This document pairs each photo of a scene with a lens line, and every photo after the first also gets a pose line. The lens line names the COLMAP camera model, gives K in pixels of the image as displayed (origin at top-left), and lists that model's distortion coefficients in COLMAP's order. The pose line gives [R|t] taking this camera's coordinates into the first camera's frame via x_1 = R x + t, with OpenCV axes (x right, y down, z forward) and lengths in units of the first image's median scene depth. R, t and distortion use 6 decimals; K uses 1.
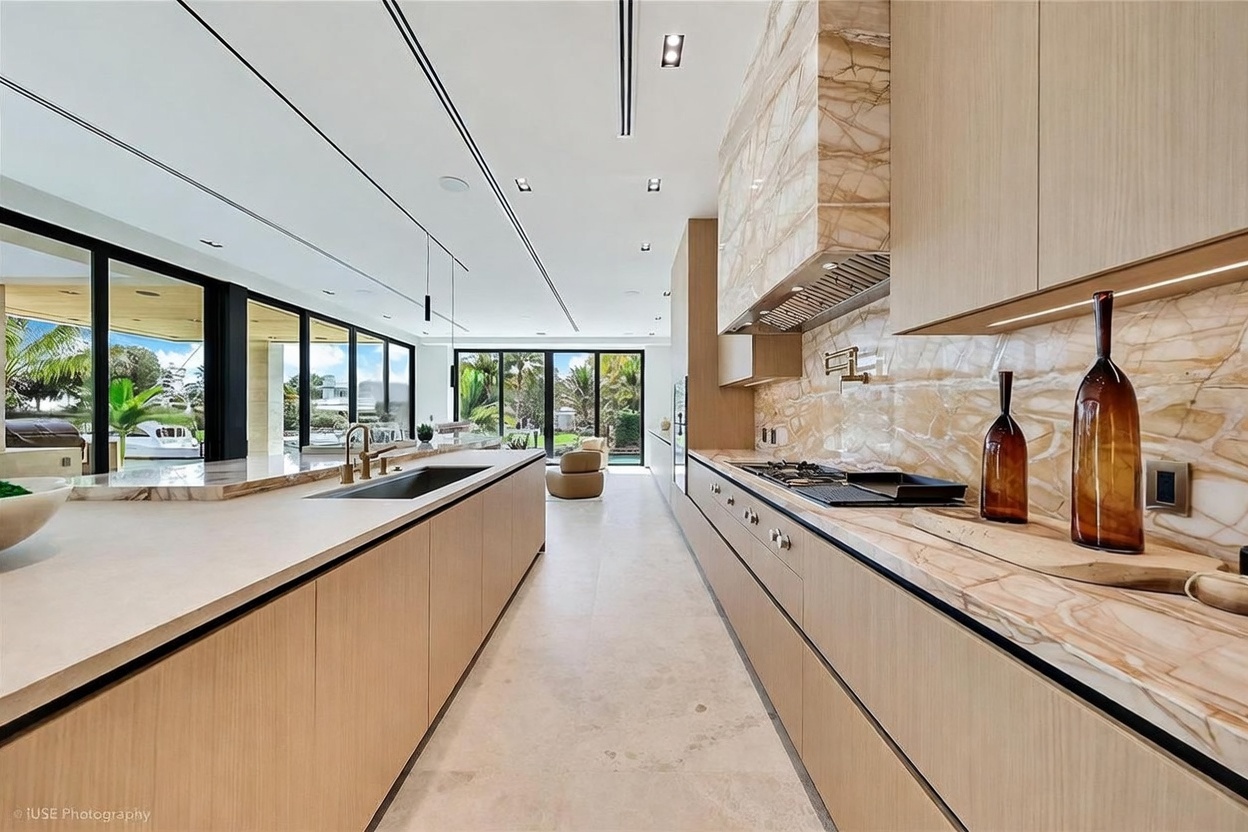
lens RADIAL K [[490.2, 0, 625.3], [0, 490.2, 415.8], [0, 0, 1]] dist [0.000507, 0.000135]
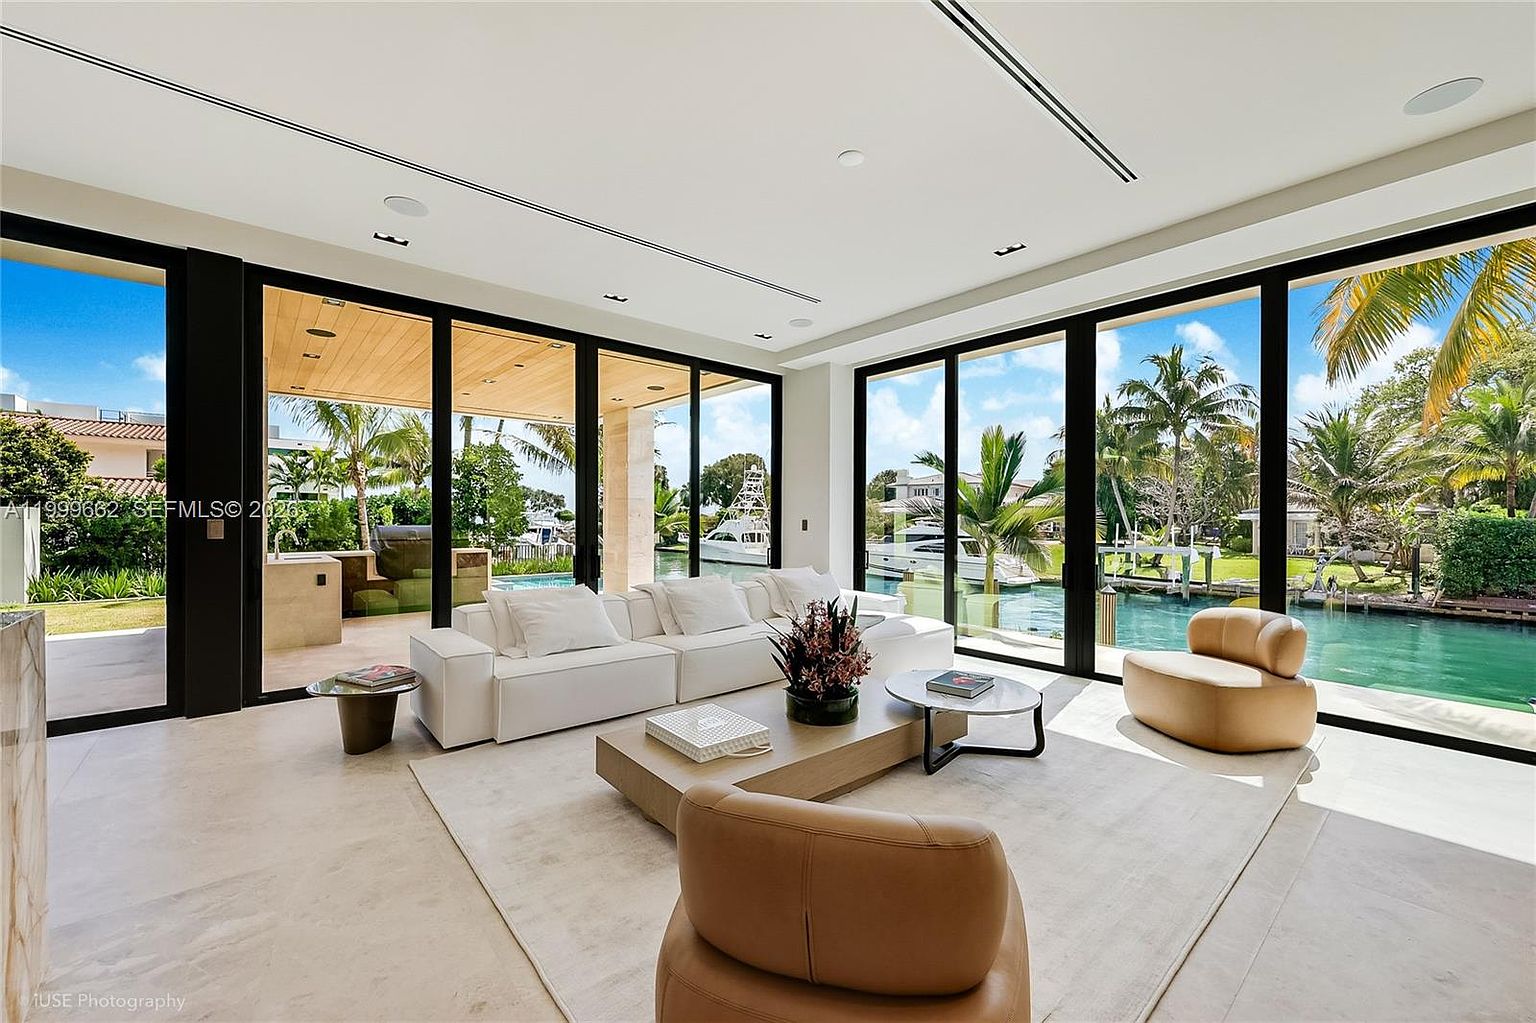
lens RADIAL K [[603.4, 0, 760.7], [0, 603.4, 514.2], [0, 0, 1]] dist [0.000507, 0.000135]
pose [[0.637916, -0.006257, -0.770081, 0.006734], [-0.002227, 0.999948, -0.009970, -0.000086], [0.770103, 0.008074, 0.637868, 0.252785]]
